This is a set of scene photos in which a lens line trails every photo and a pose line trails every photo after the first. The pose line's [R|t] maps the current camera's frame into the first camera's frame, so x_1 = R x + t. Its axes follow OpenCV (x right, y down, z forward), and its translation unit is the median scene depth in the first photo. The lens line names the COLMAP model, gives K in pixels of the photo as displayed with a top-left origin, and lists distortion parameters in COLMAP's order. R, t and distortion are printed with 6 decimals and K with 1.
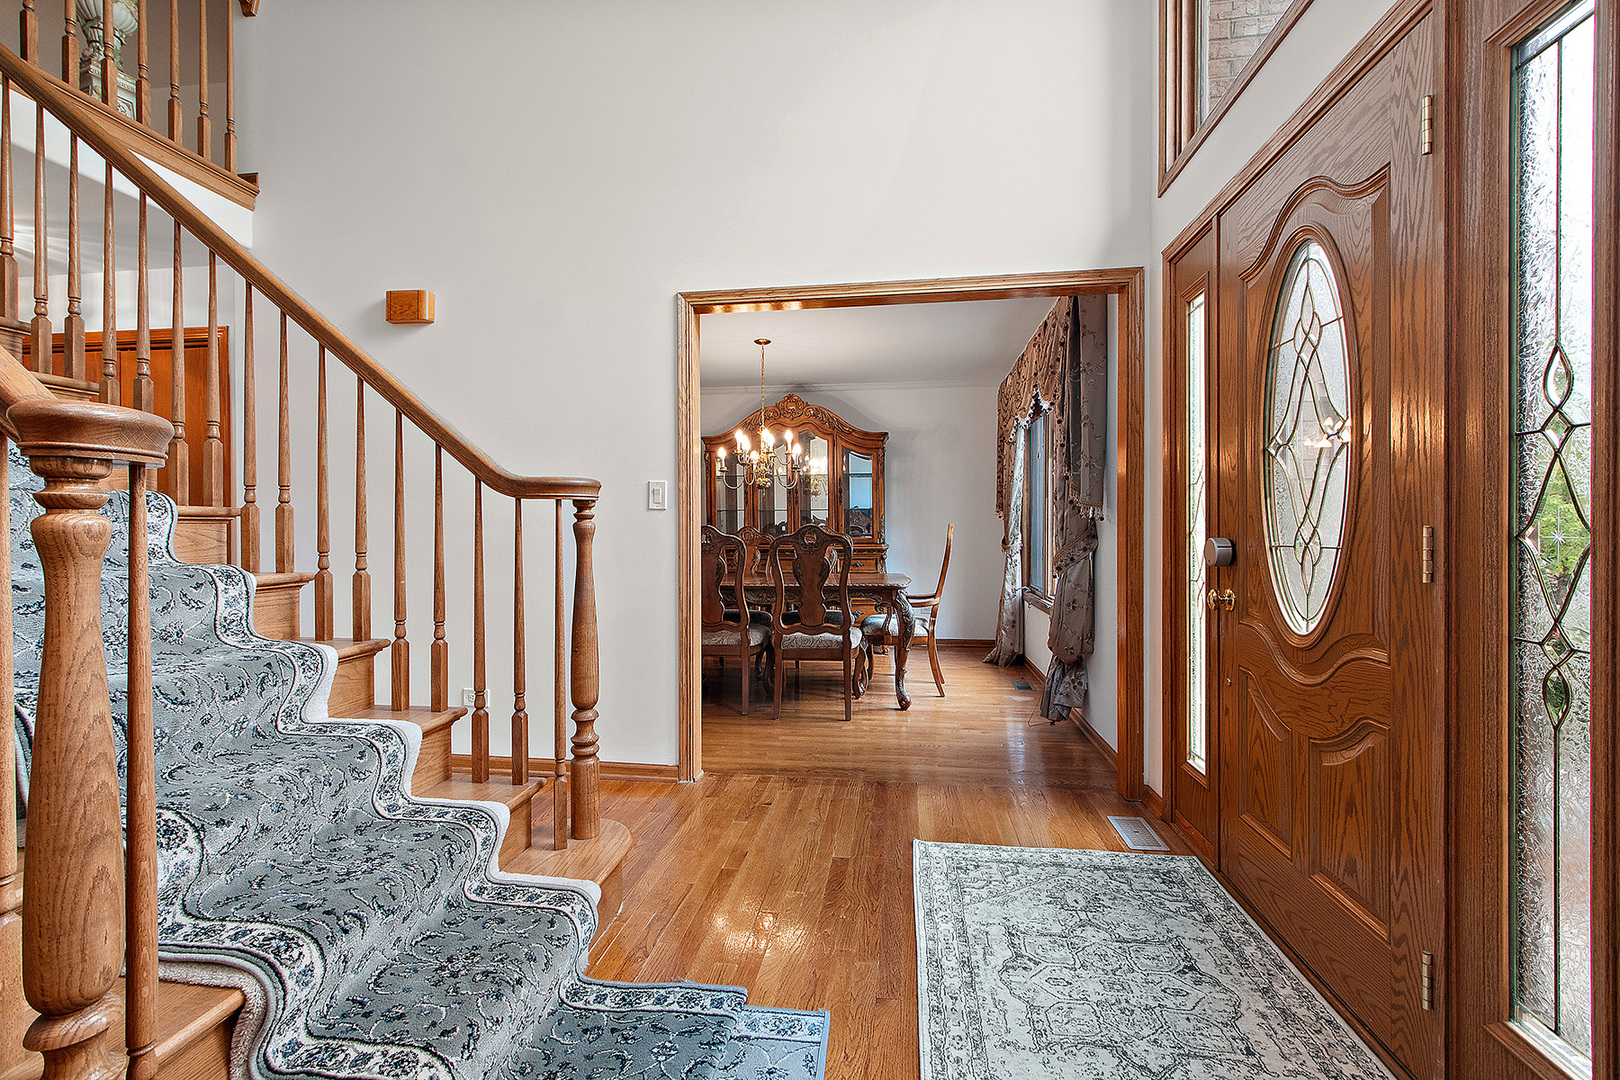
lens RADIAL K [[721.6, 0, 806.5], [0, 721.6, 539.1], [0, 0, 1]] dist [0.002073, -0.000102]
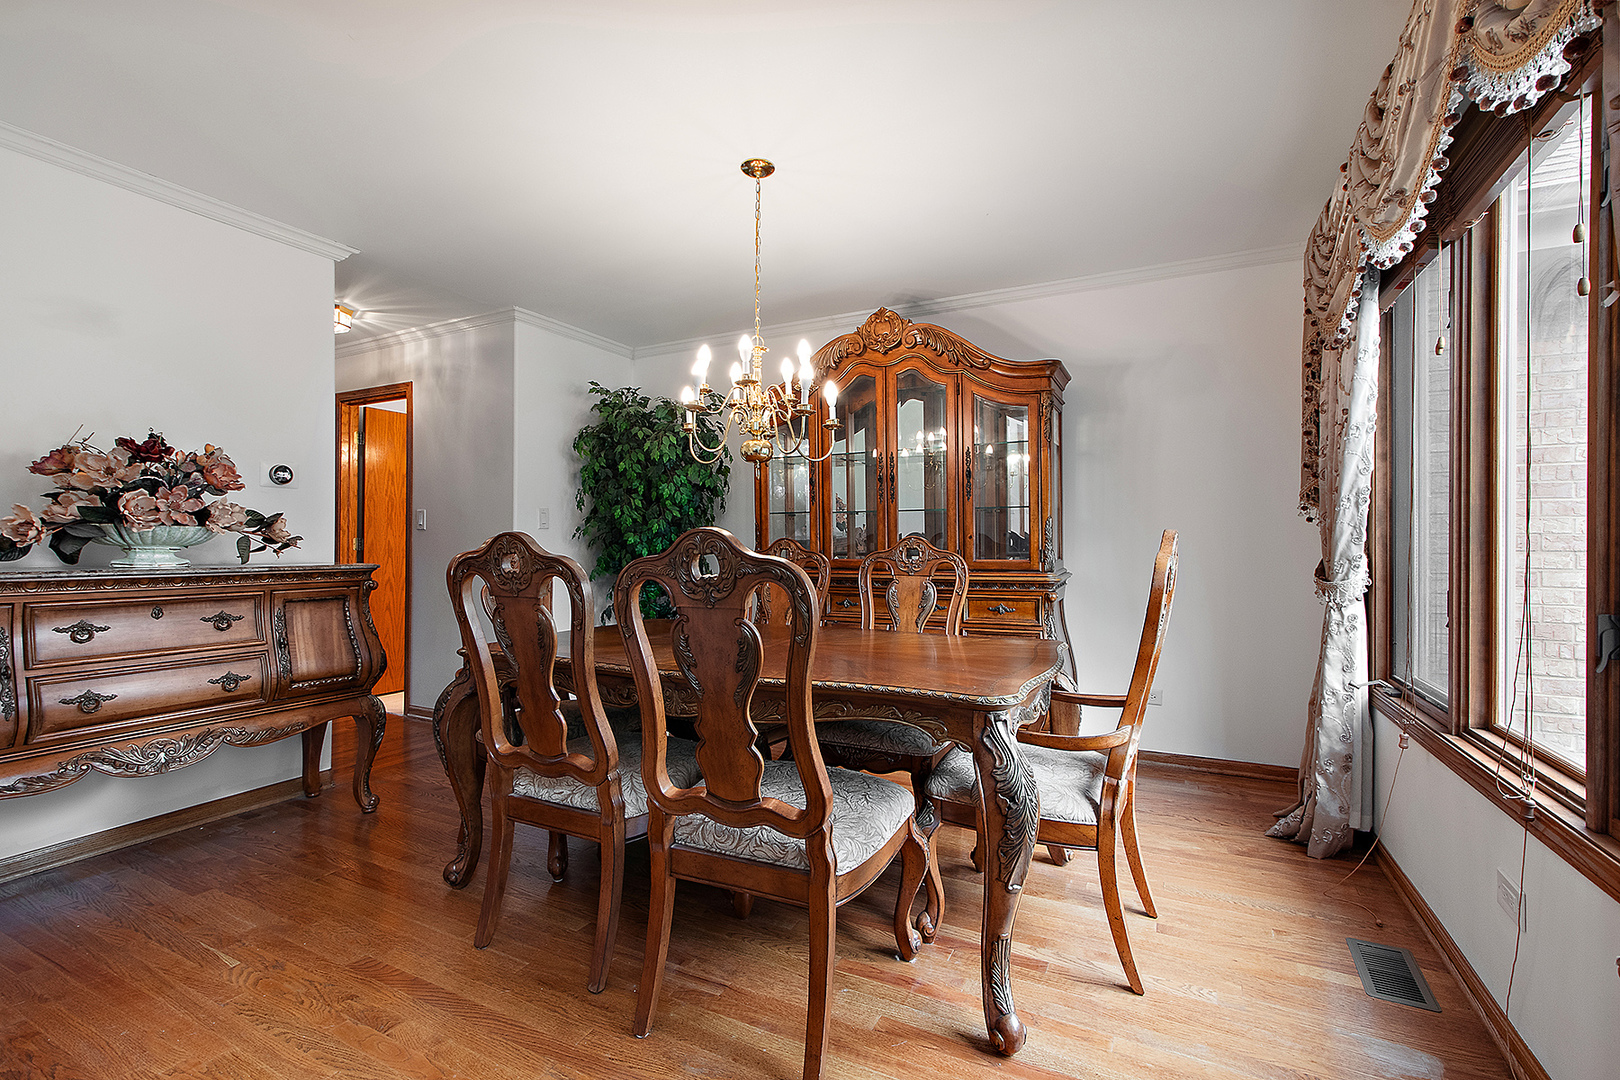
lens RADIAL K [[721.6, 0, 806.5], [0, 721.6, 539.1], [0, 0, 1]] dist [0.002073, -0.000102]
pose [[0.943841, 0.004690, -0.330367, 0.119774], [-0.011599, 0.999753, -0.018944, -0.006074], [0.330196, 0.021712, 0.943663, 0.469417]]
